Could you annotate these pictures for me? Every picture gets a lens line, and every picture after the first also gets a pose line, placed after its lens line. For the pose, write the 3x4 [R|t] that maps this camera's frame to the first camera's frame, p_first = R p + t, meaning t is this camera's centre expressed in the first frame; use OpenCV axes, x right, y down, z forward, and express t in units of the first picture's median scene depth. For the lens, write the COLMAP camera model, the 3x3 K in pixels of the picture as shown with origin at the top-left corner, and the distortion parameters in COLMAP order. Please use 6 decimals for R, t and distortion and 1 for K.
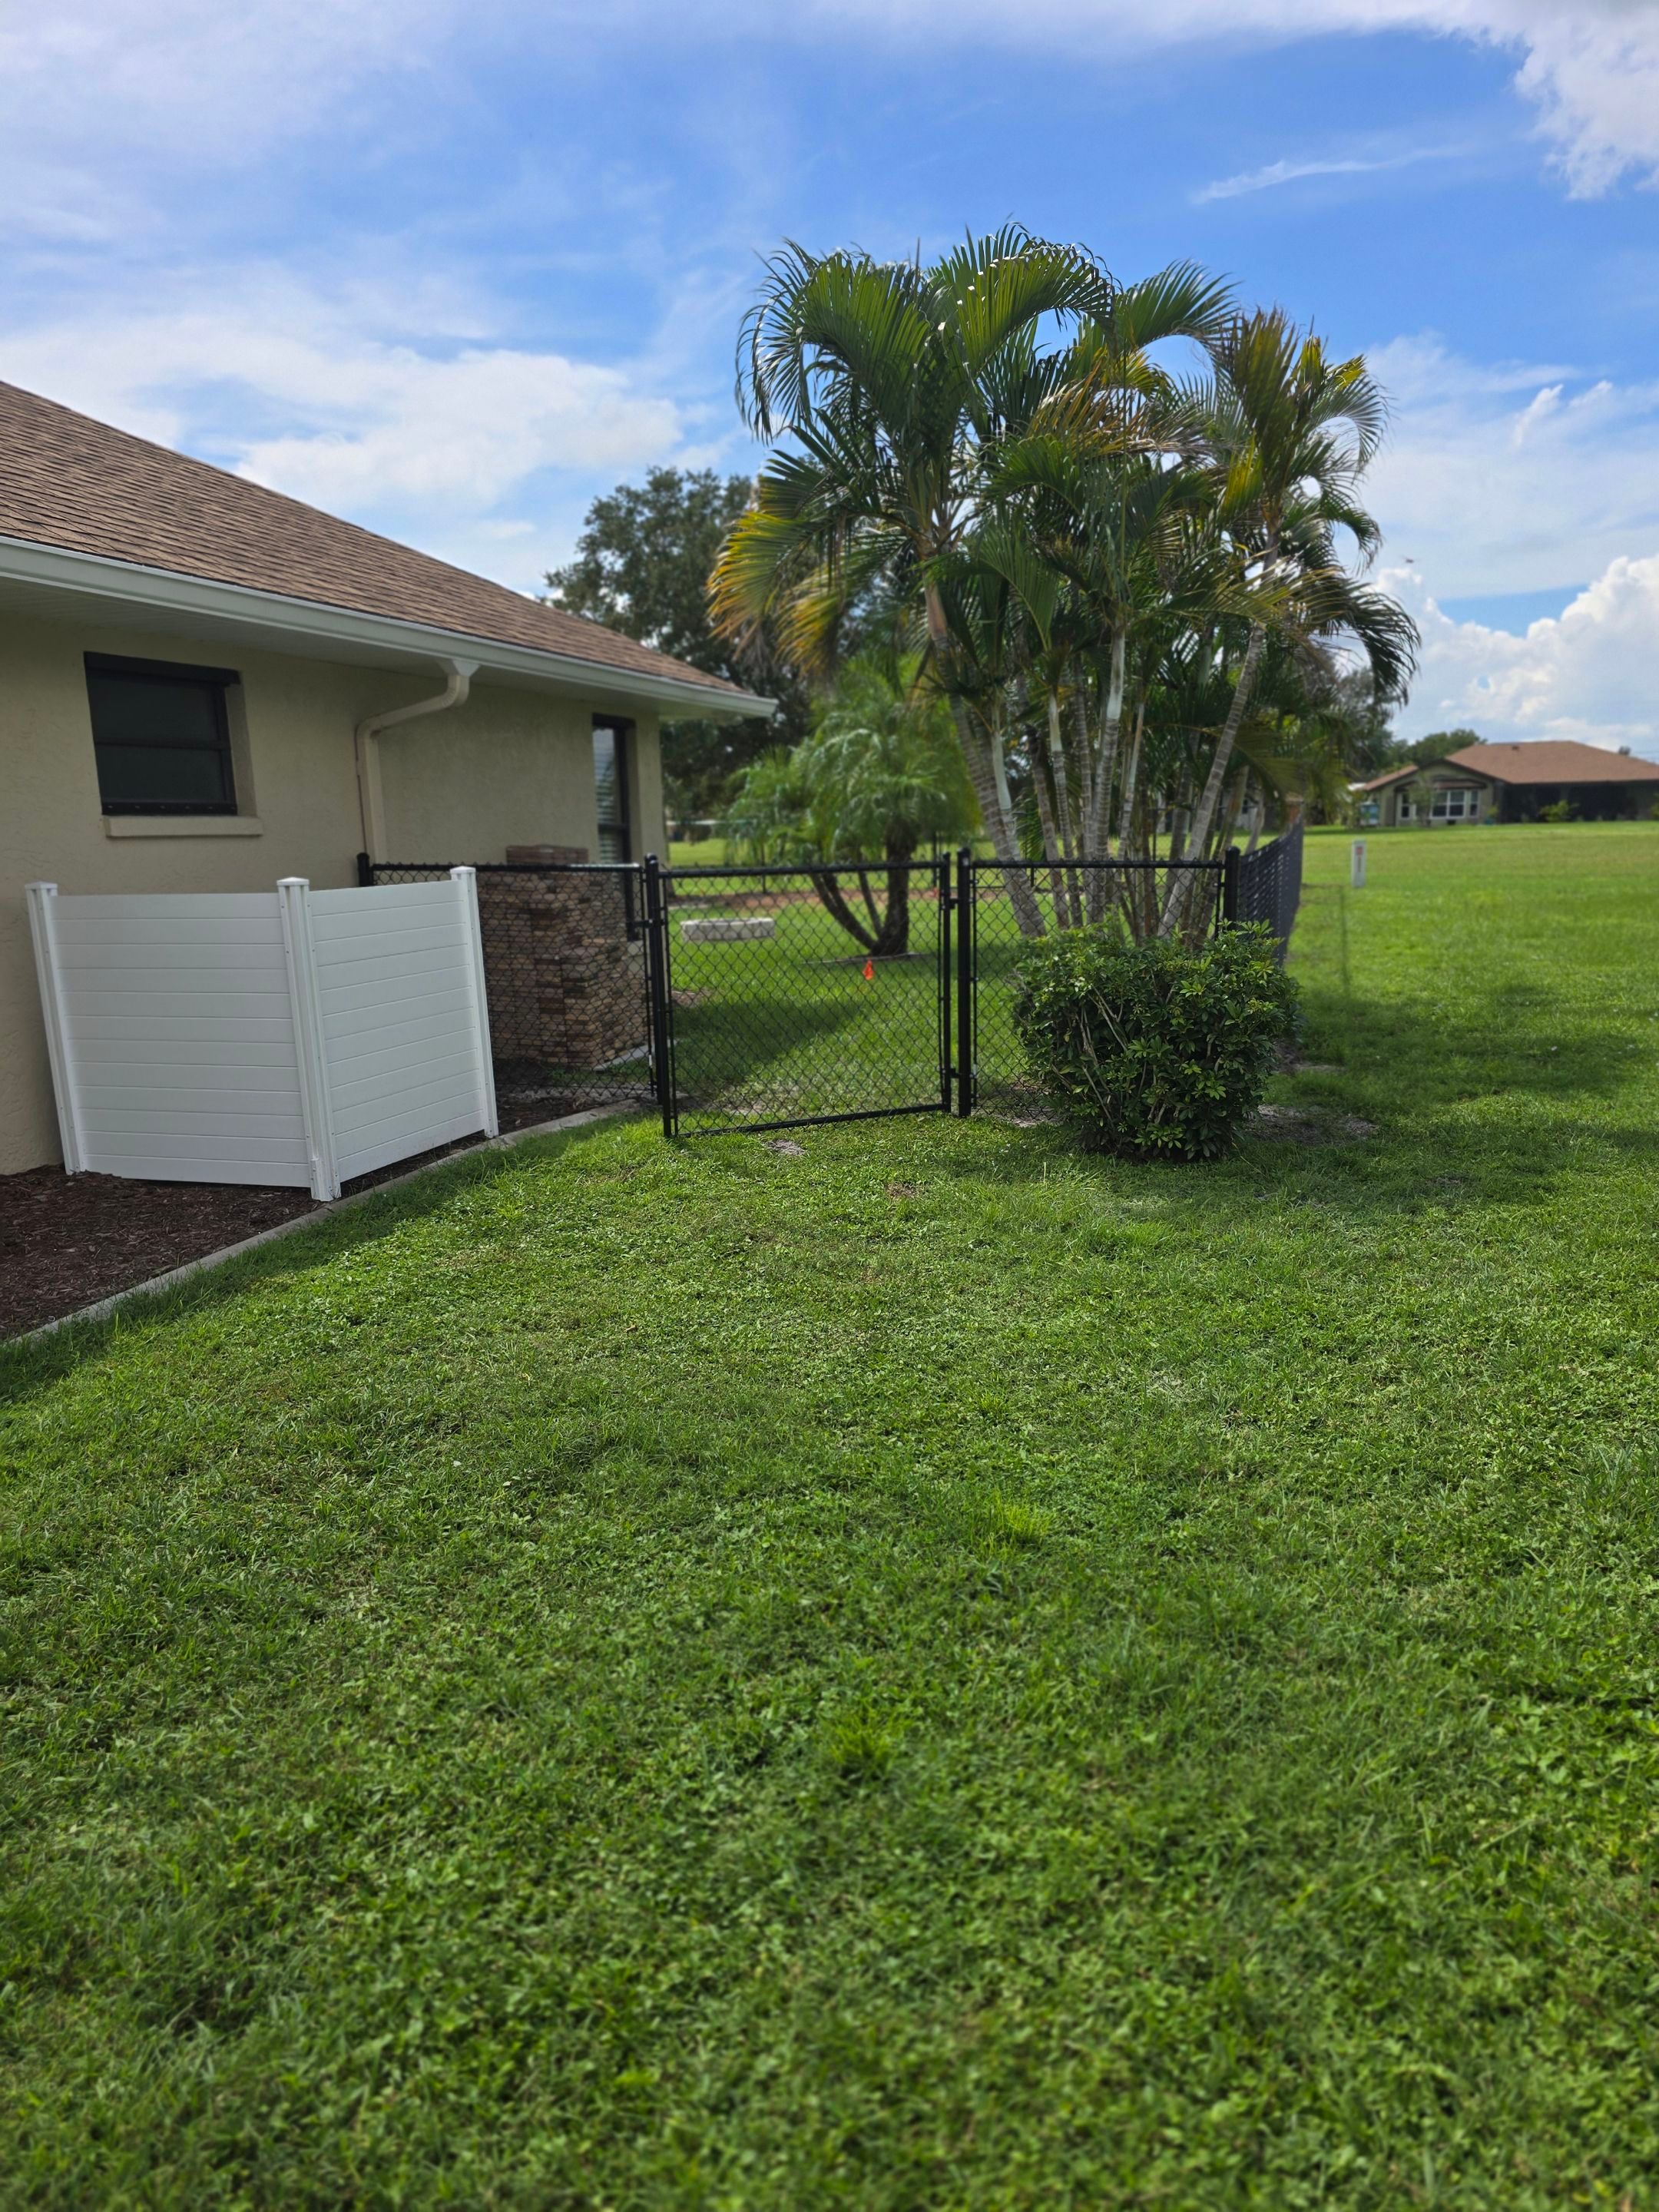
lens RADIAL K [[1520.9, 0, 832.7], [0, 1520.9, 1106.1], [0, 0, 1]] dist [0.083157, -0.185441]
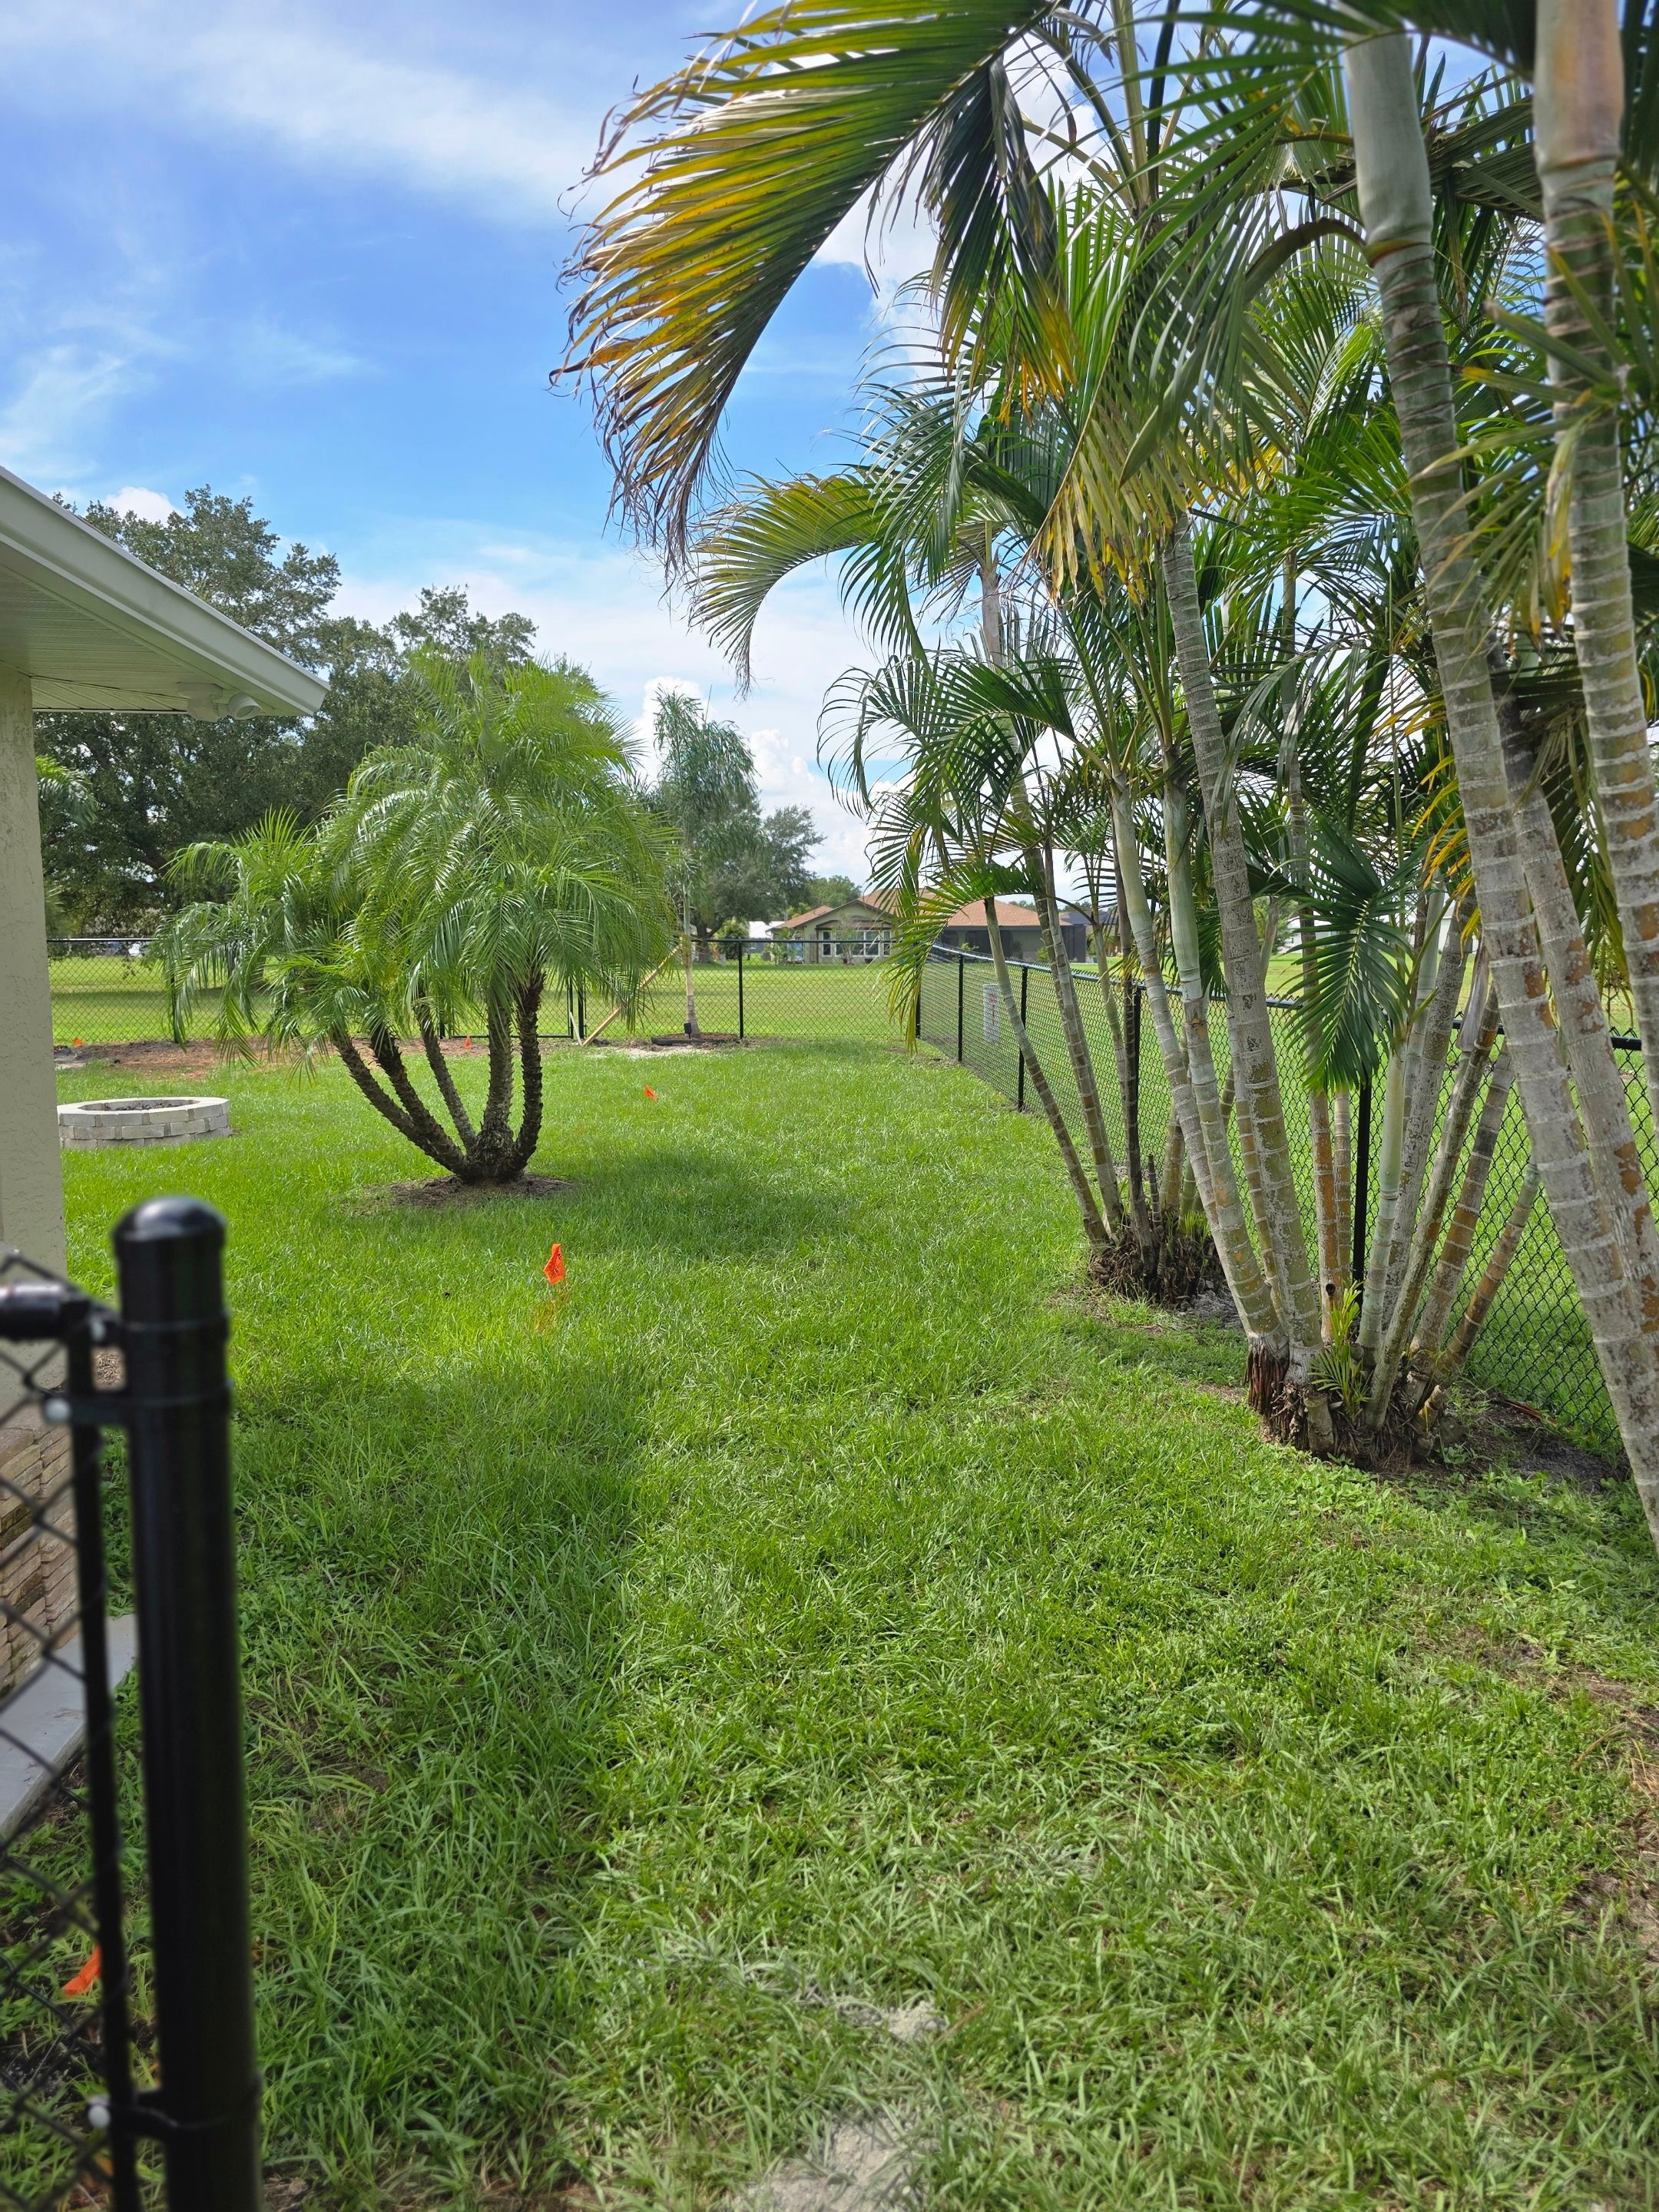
lens RADIAL K [[1478.4, 0, 827.9], [0, 1478.4, 1133.3], [0, 0, 1]] dist [0.071300, -0.053572]
pose [[0.923704, -0.025647, 0.382248, -0.095429], [0.049223, 0.997432, -0.052025, -0.135744], [-0.379932, 0.066871, 0.922594, 0.722541]]
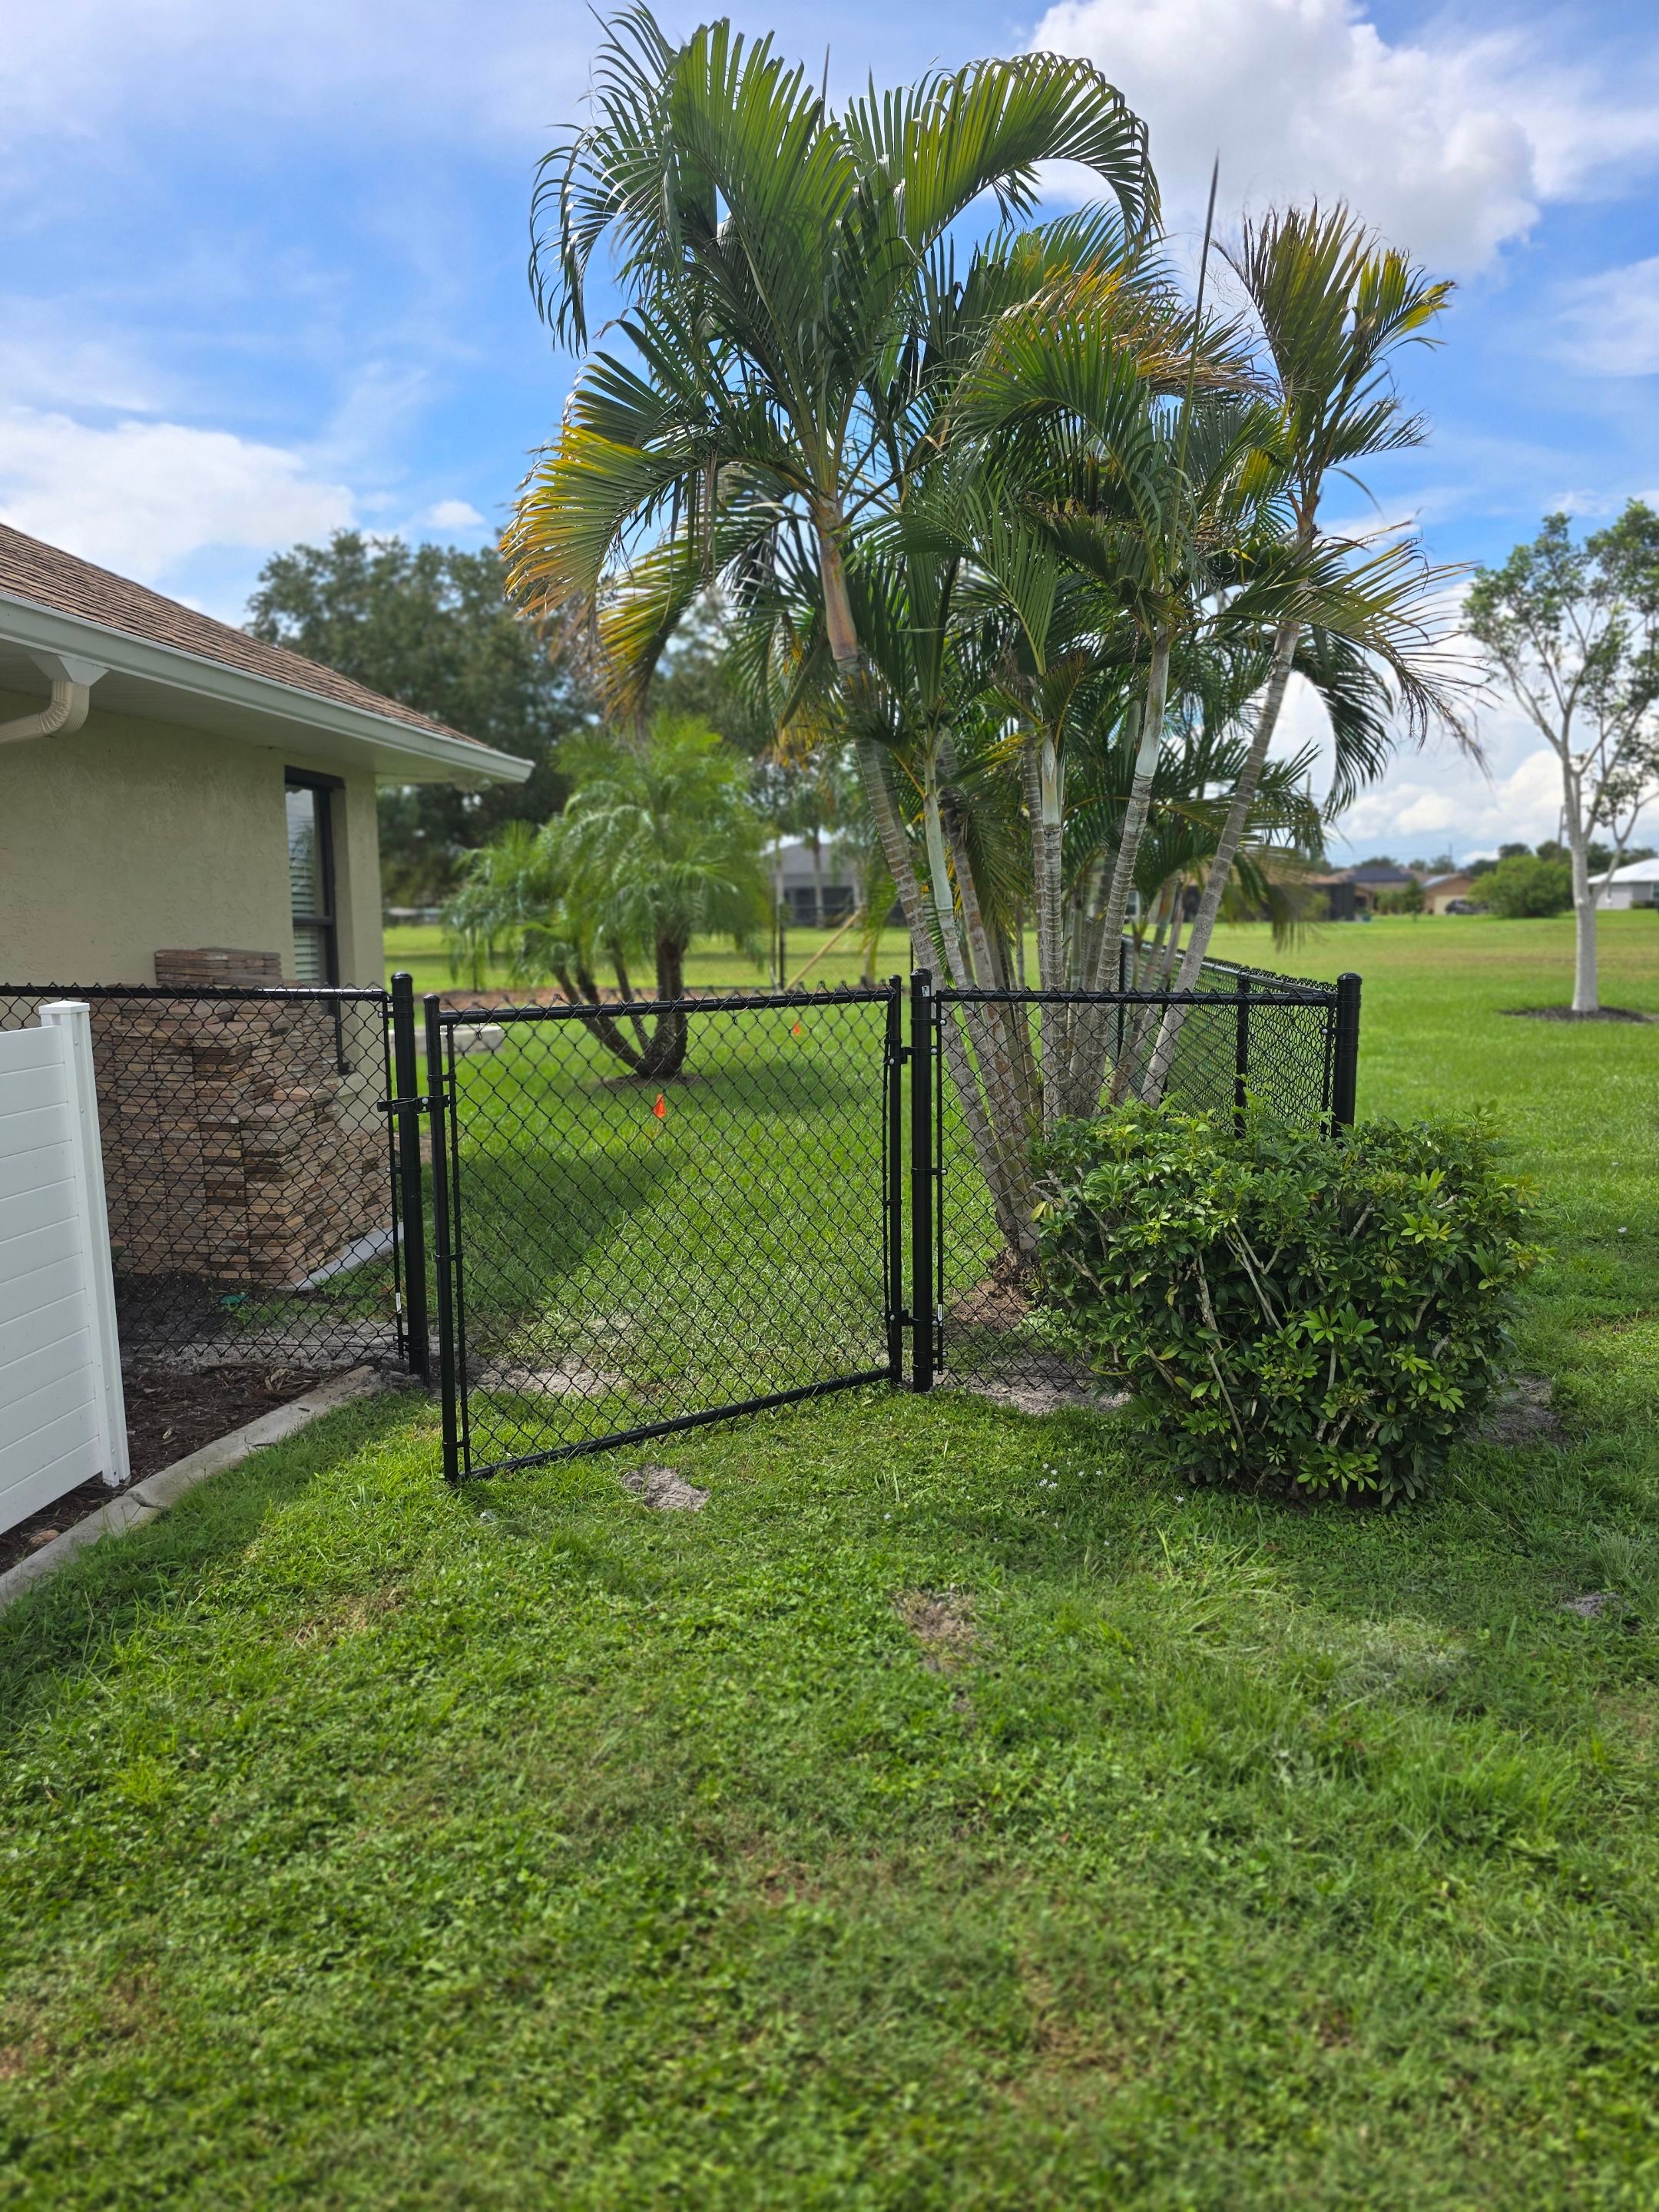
lens RADIAL K [[1520.9, 0, 832.7], [0, 1520.9, 1106.1], [0, 0, 1]] dist [0.083157, -0.185441]
pose [[0.979856, -0.012775, 0.199298, -0.057878], [0.024426, 0.998126, -0.056112, -0.058091], [-0.198208, 0.059850, 0.978331, 0.292260]]
